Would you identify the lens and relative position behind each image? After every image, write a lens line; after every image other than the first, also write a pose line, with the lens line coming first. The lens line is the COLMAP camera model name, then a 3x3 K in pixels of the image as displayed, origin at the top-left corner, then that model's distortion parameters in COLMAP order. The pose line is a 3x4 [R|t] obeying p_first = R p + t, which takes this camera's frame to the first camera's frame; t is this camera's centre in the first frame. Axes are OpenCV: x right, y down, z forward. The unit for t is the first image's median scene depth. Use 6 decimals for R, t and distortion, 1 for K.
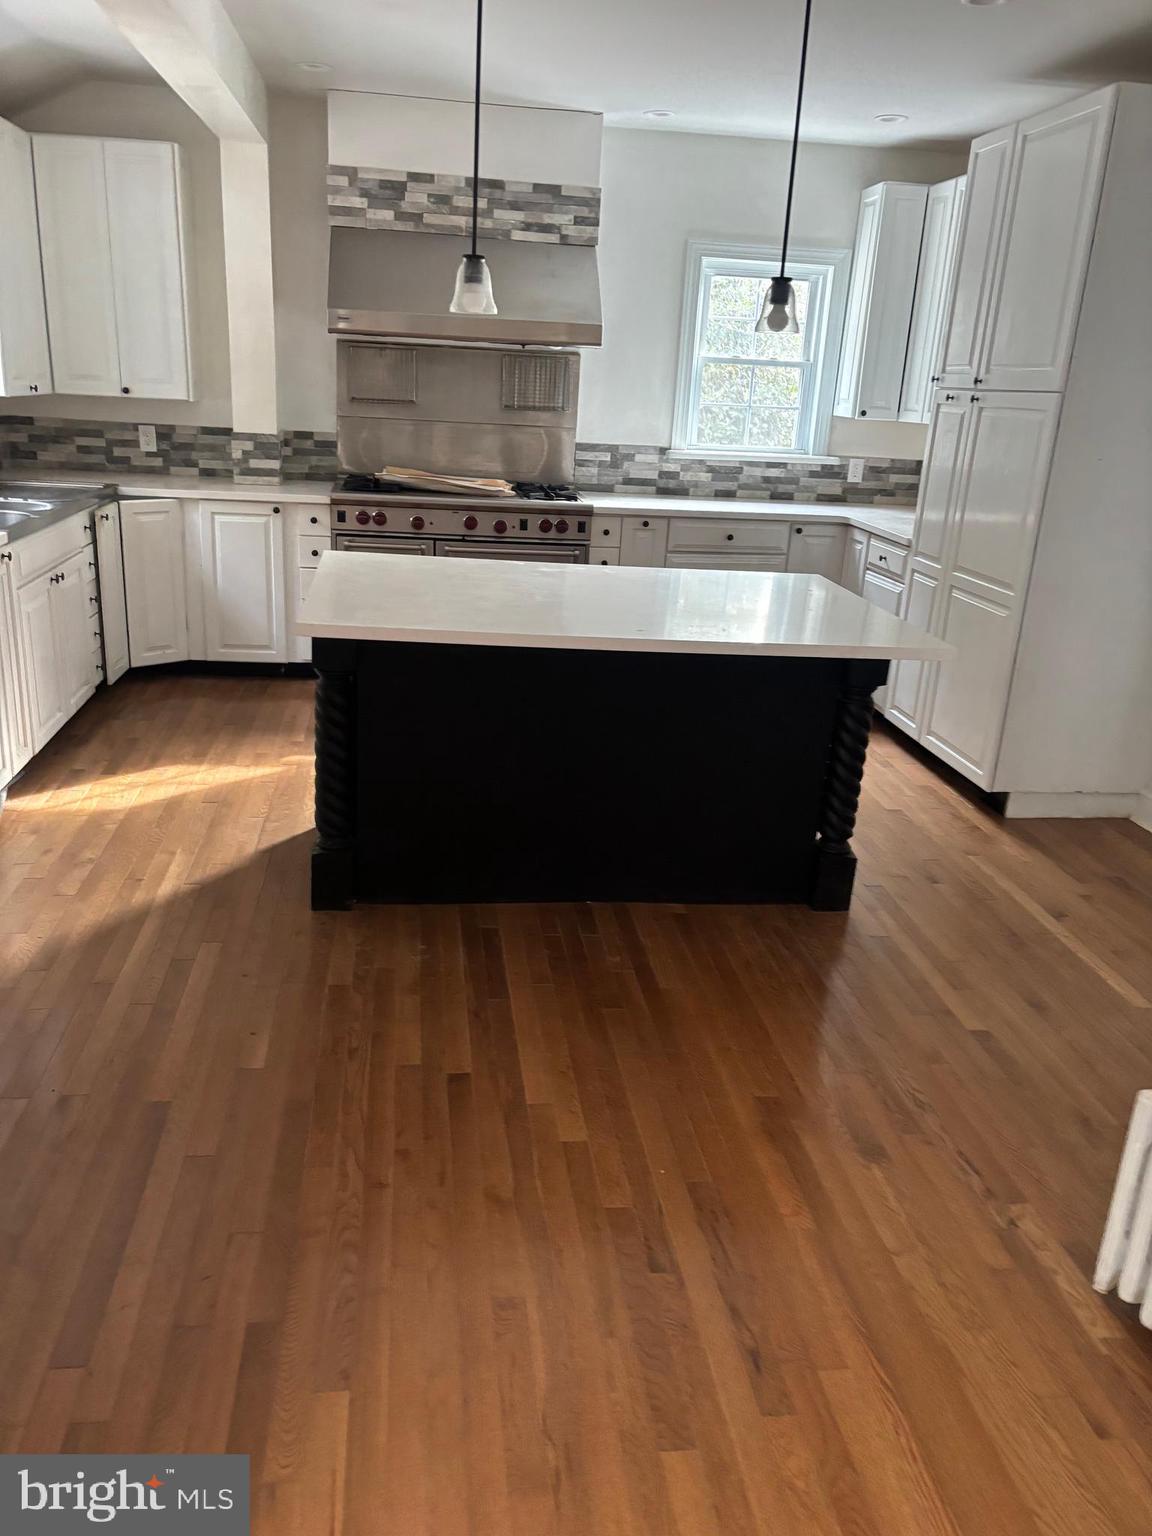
lens RADIAL K [[1166.8, 0, 563.8], [0, 1166.8, 760.6], [0, 0, 1]] dist [0.044384, -0.041622]
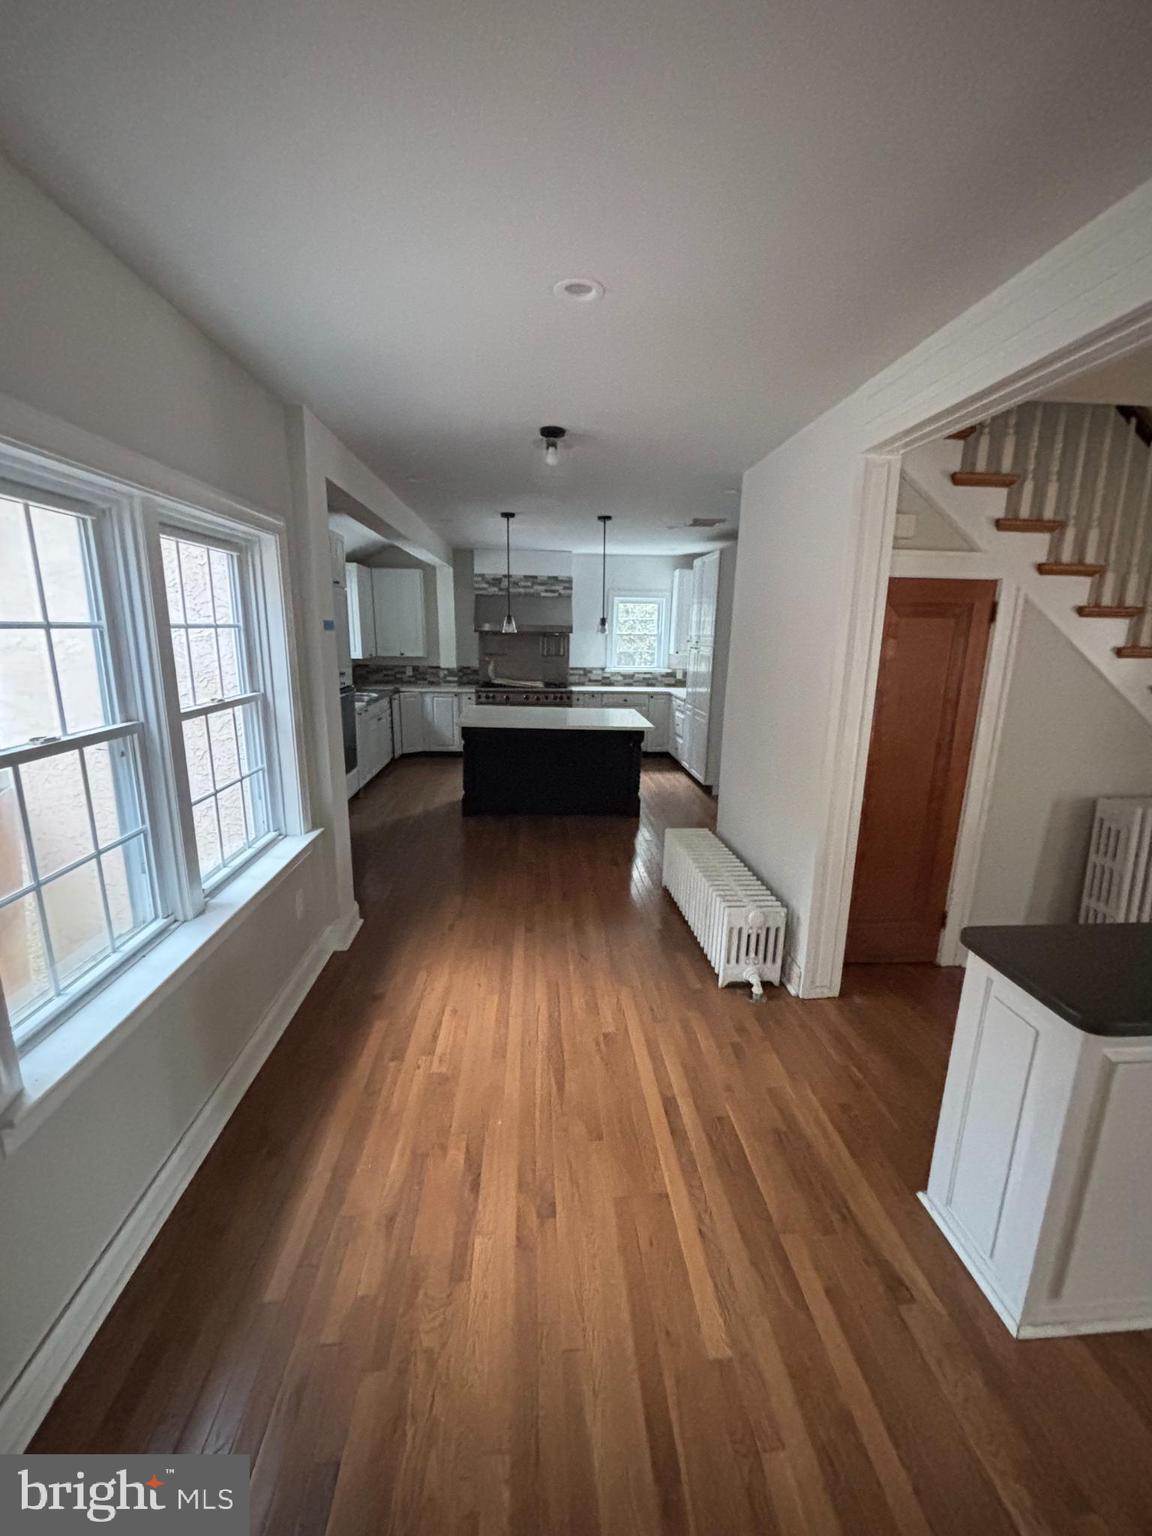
lens RADIAL K [[612.4, 0, 587.0], [0, 612.4, 772.0], [0, 0, 1]] dist [-0.003638, 0.000172]
pose [[0.998709, -0.023441, -0.045066, 0.116267], [0.019172, 0.995487, -0.092943, 0.099290], [0.047042, 0.091959, 0.994651, -0.372441]]
